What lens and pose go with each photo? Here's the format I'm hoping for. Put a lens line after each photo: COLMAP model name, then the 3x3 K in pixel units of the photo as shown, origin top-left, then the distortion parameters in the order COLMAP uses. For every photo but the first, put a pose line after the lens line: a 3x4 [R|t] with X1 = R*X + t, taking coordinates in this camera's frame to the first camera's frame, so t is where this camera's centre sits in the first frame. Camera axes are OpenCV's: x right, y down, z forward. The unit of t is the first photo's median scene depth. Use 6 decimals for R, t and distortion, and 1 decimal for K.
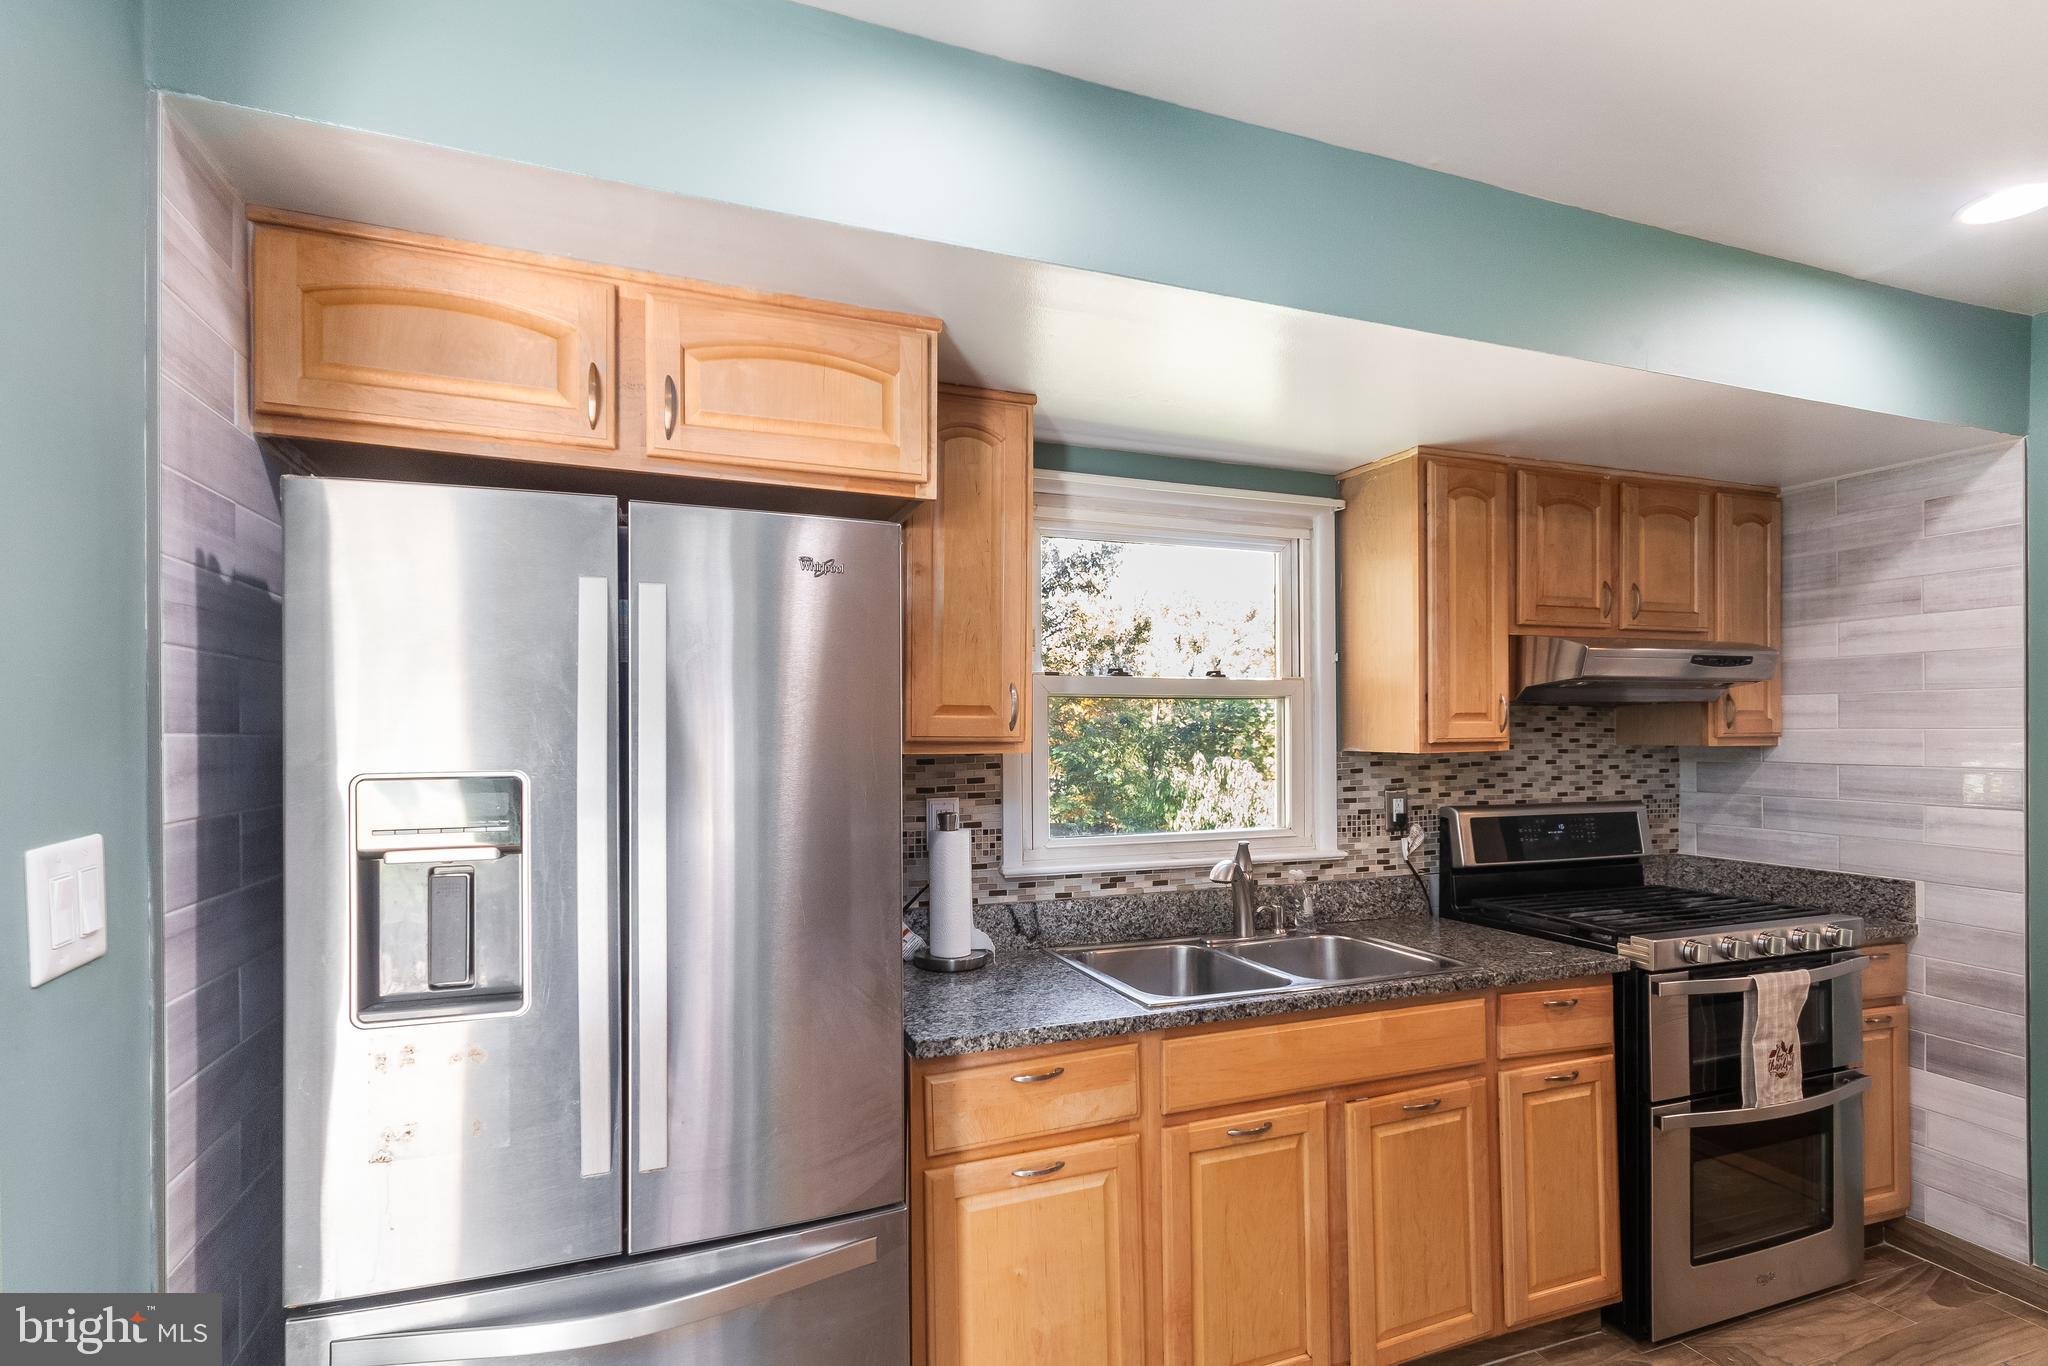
lens RADIAL K [[976.1, 0, 1014.3], [0, 976.1, 723.9], [0, 0, 1]] dist [-0.001282, -0.000030]
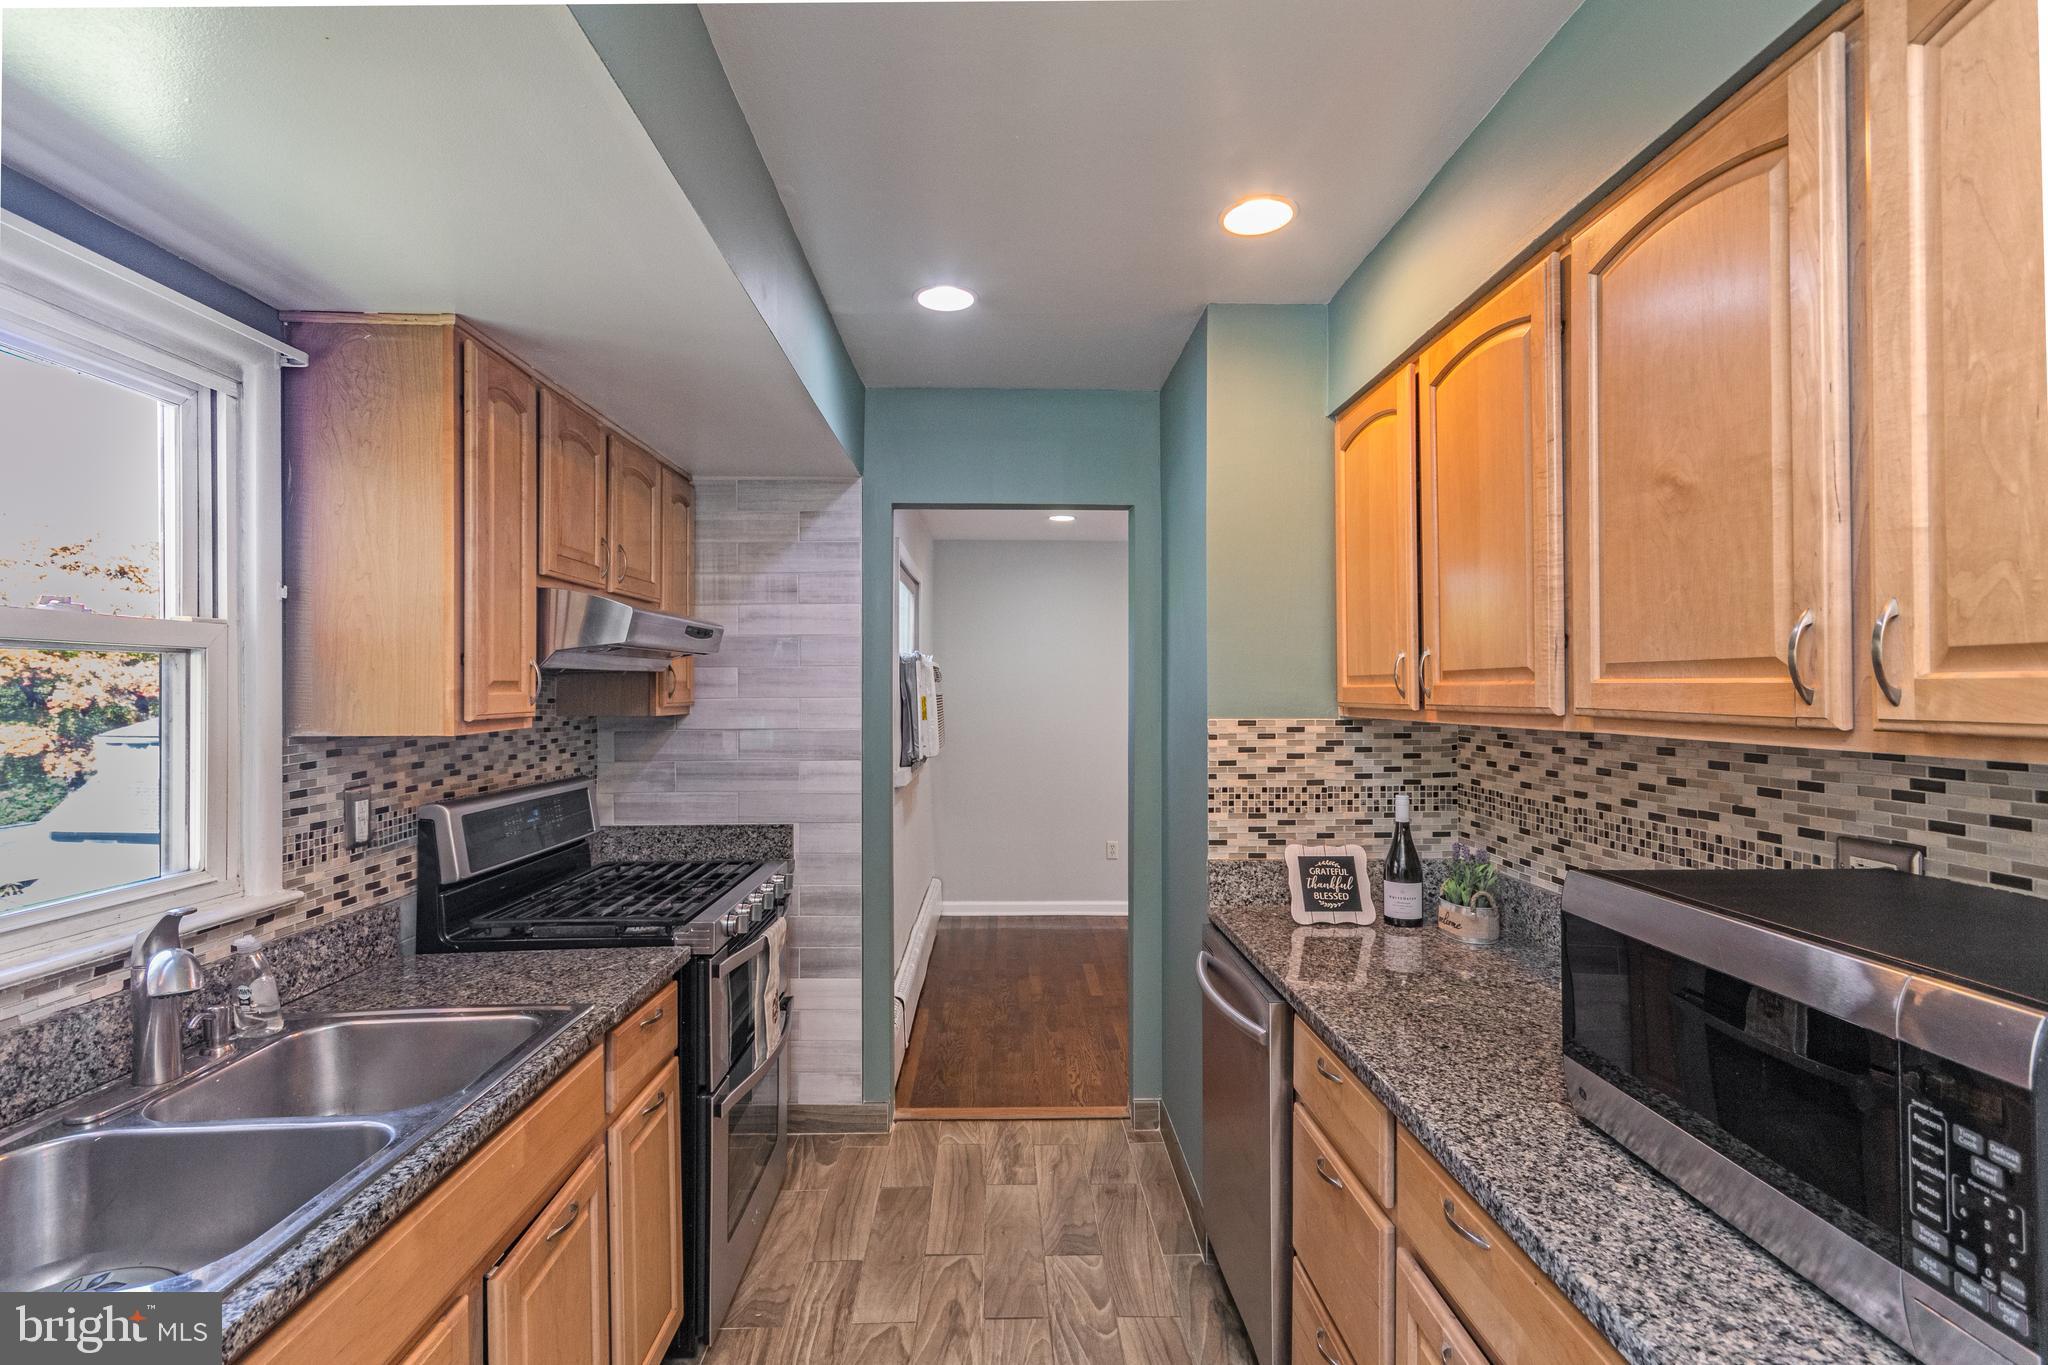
lens RADIAL K [[967.3, 0, 1024.0], [0, 967.3, 682.5], [0, 0, 1]] dist [0.010666, 0.000434]
pose [[0.328237, 0.009784, 0.944545, -0.115663], [-0.001973, 0.999951, -0.009673, -0.002974], [-0.944593, 0.001311, 0.328240, 0.322010]]
